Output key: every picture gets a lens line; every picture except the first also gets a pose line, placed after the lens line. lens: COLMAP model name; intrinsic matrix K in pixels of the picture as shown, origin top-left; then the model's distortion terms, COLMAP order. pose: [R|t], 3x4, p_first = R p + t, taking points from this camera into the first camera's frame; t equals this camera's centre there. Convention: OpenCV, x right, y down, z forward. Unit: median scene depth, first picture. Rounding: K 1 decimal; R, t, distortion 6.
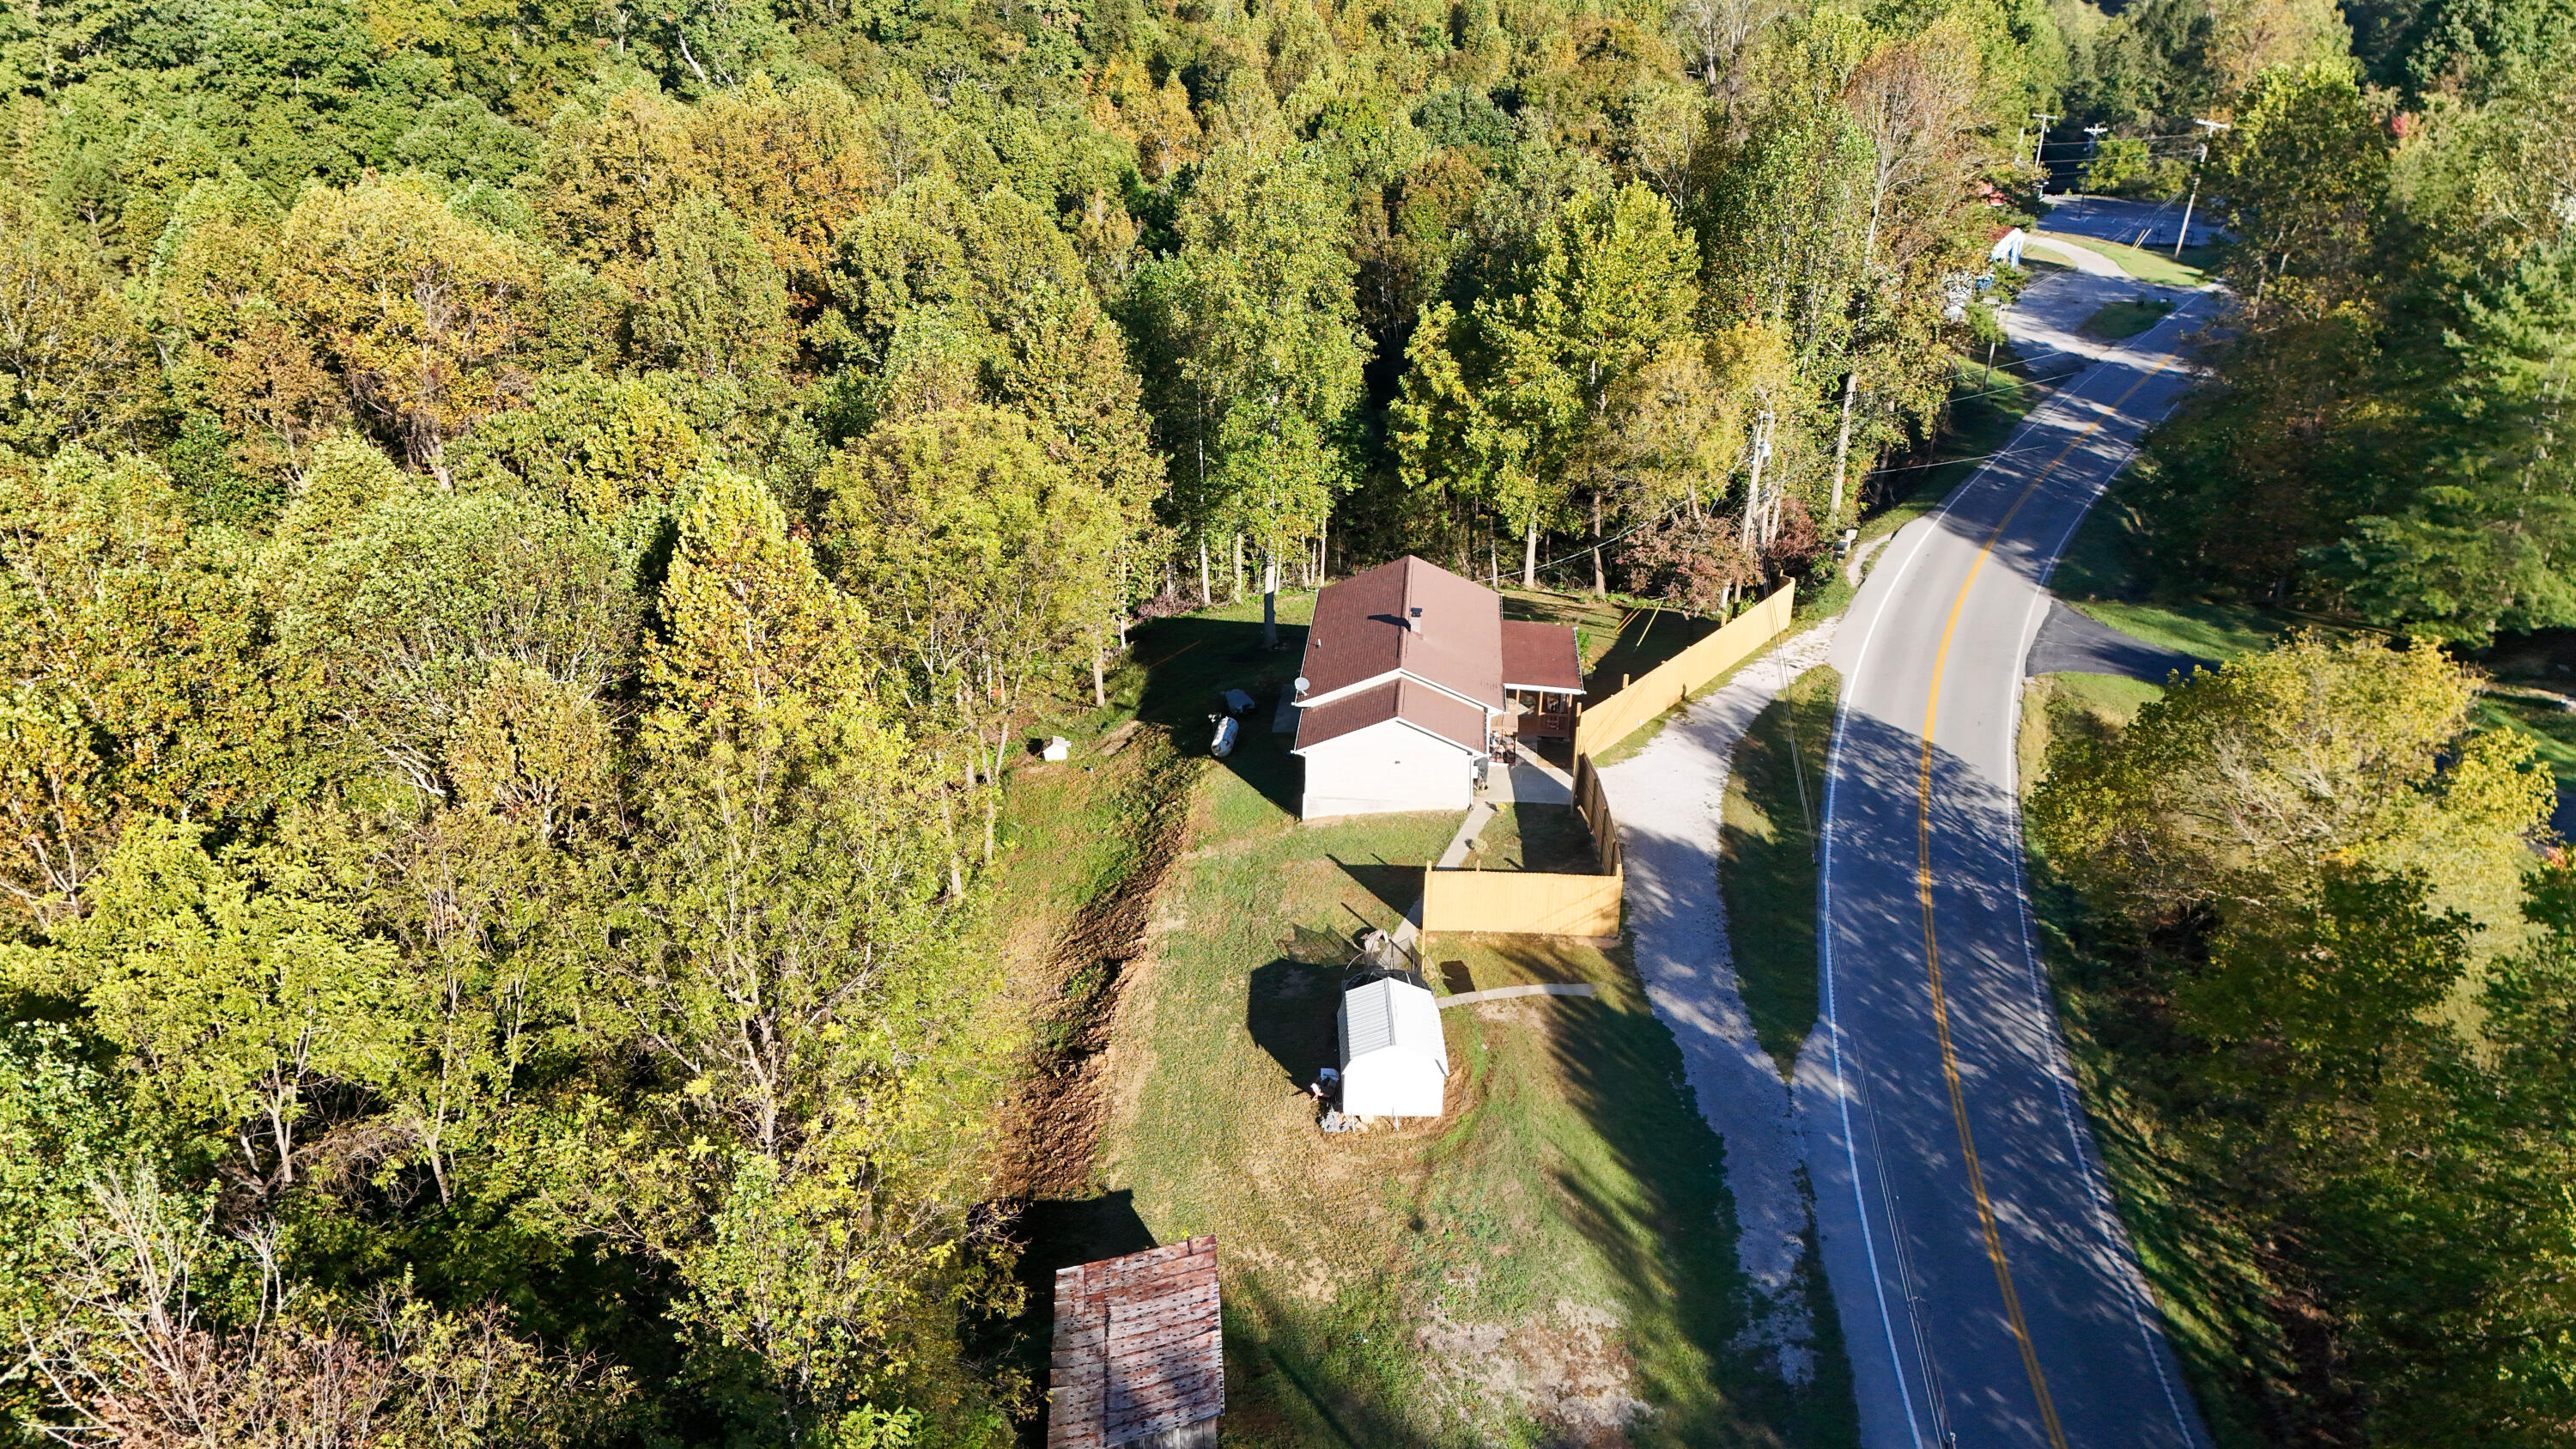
lens RADIAL K [[1865.8, 0, 1294.5], [0, 1865.8, 815.6], [0, 0, 1]] dist [0.047770, -0.033902]
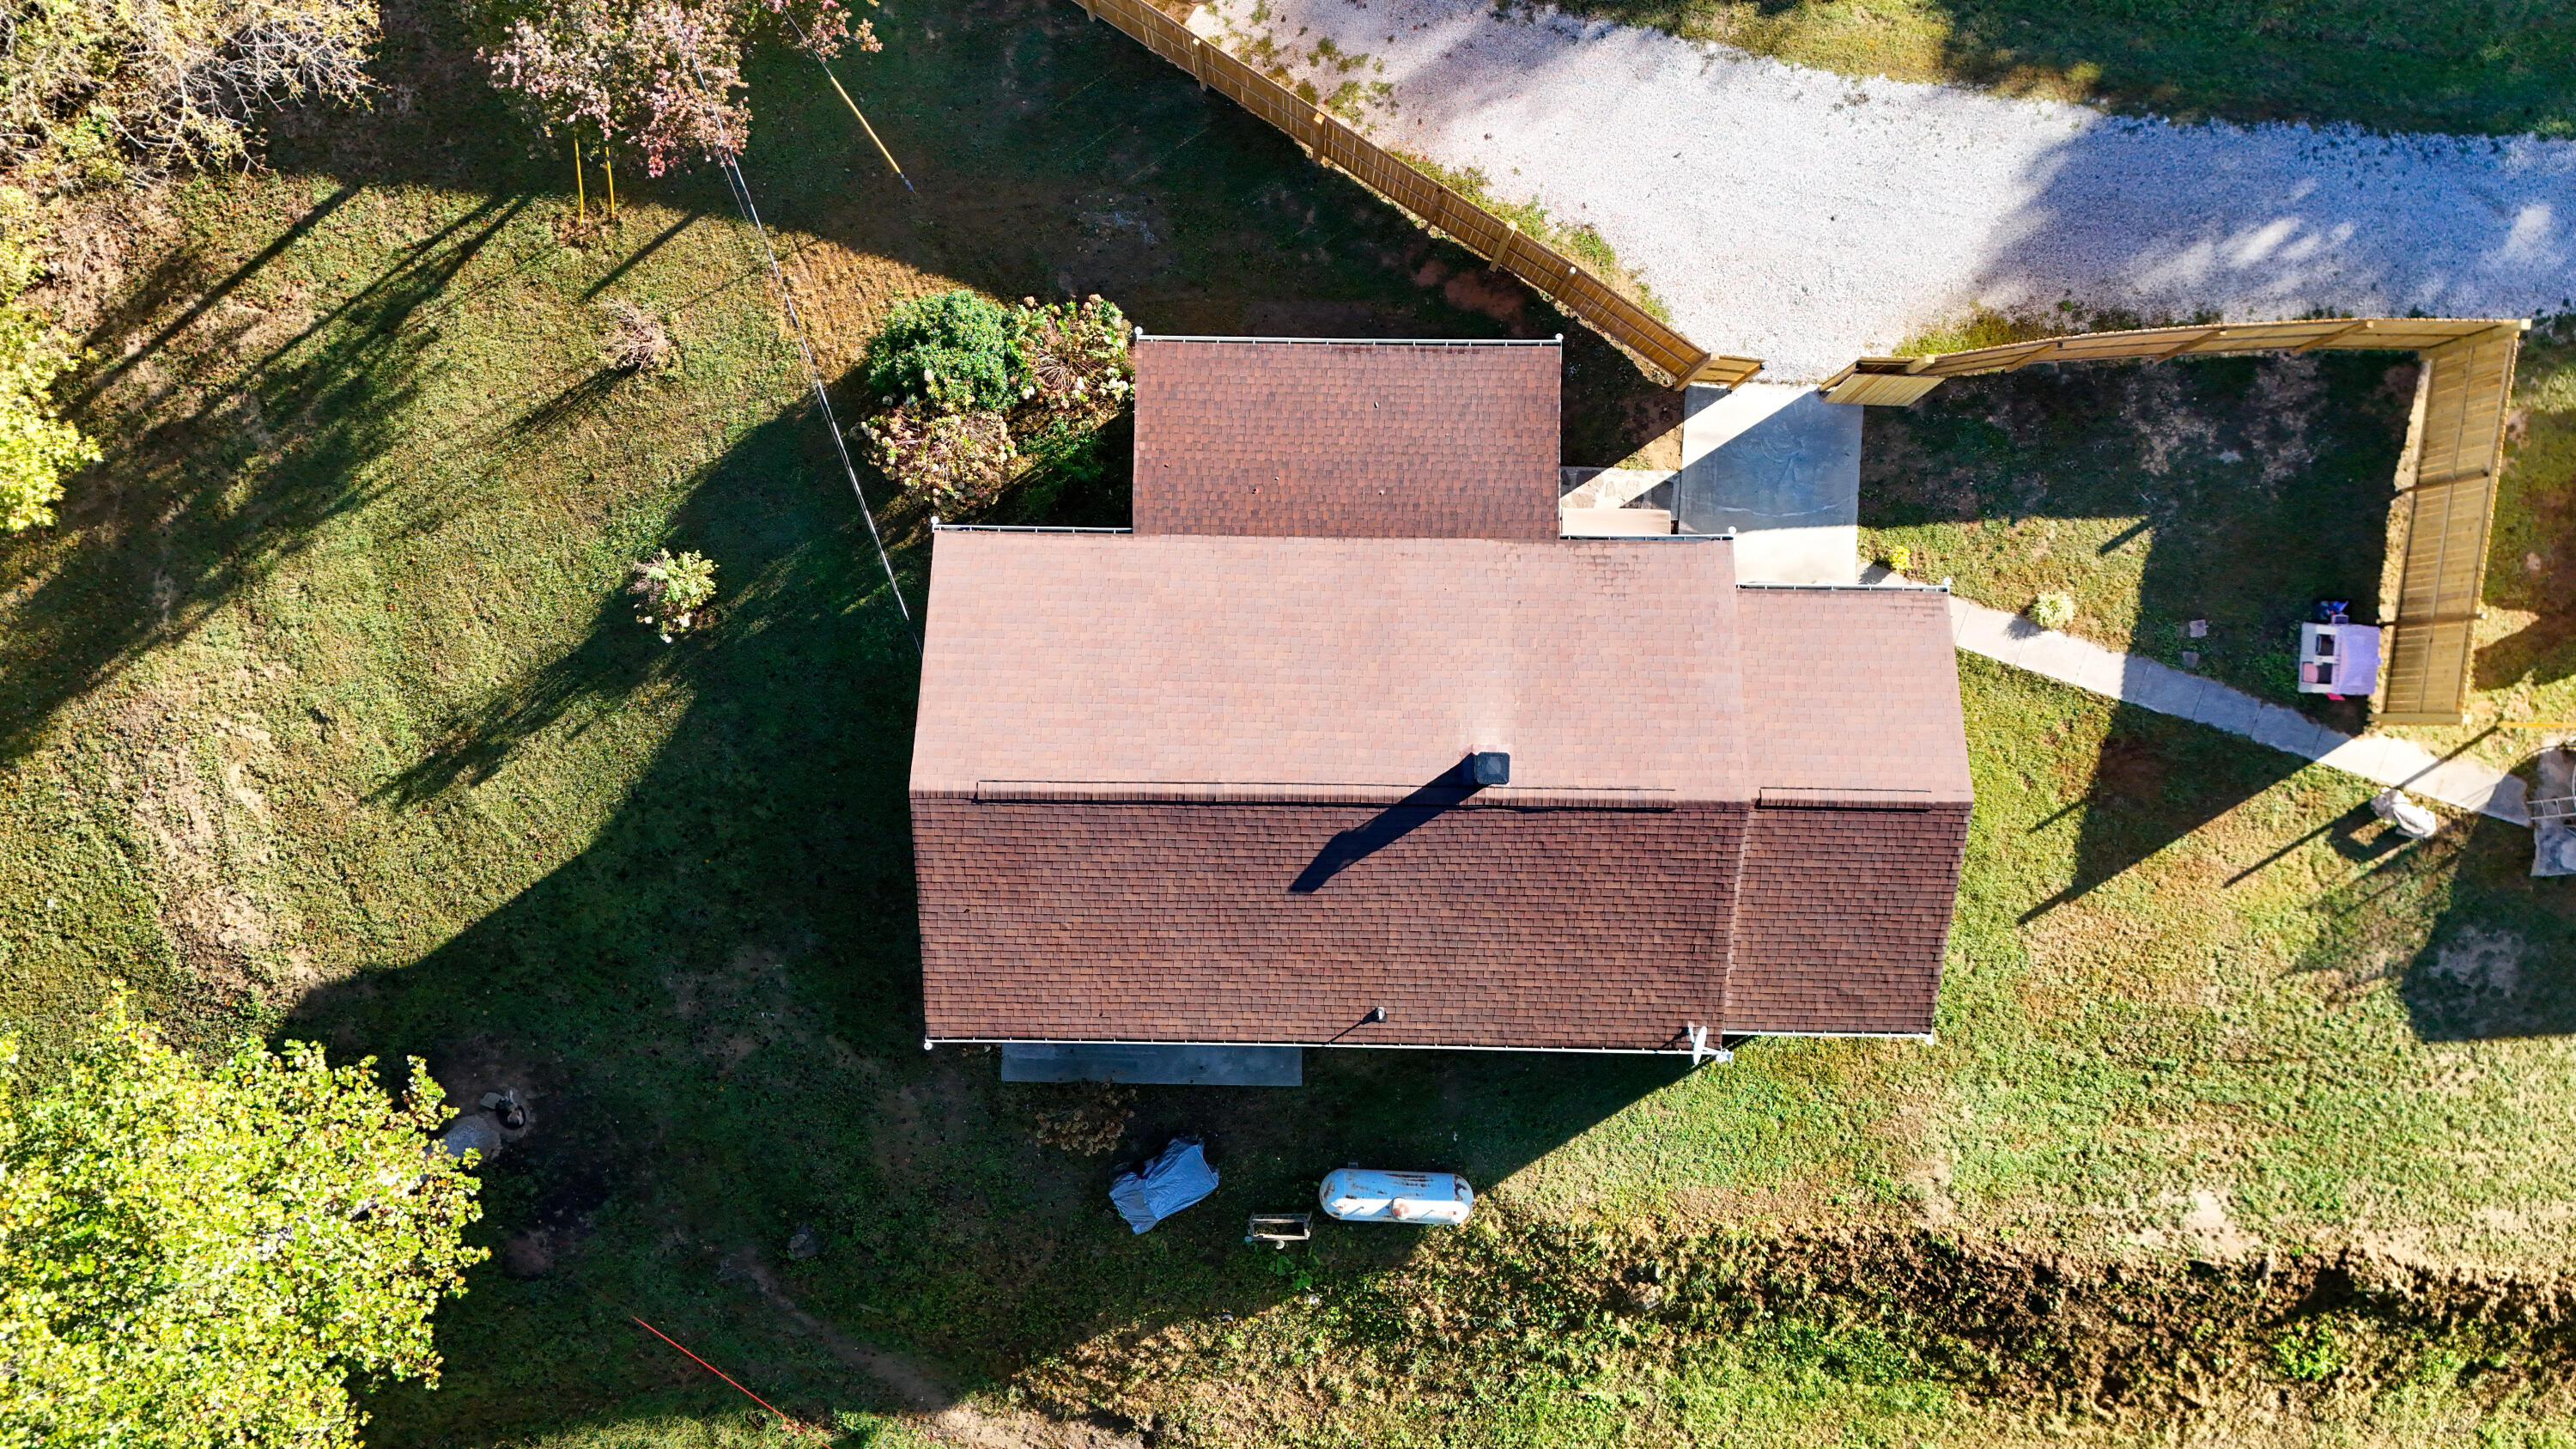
lens RADIAL K [[1865.8, 0, 1279.3], [0, 1865.8, 716.2], [0, 0, 1]] dist [0.047770, -0.033902]
pose [[-0.070719, -0.997355, -0.016816, 0.068014], [0.459013, -0.047505, 0.887159, -0.365914], [-0.885610, 0.055020, 0.461158, 0.700263]]
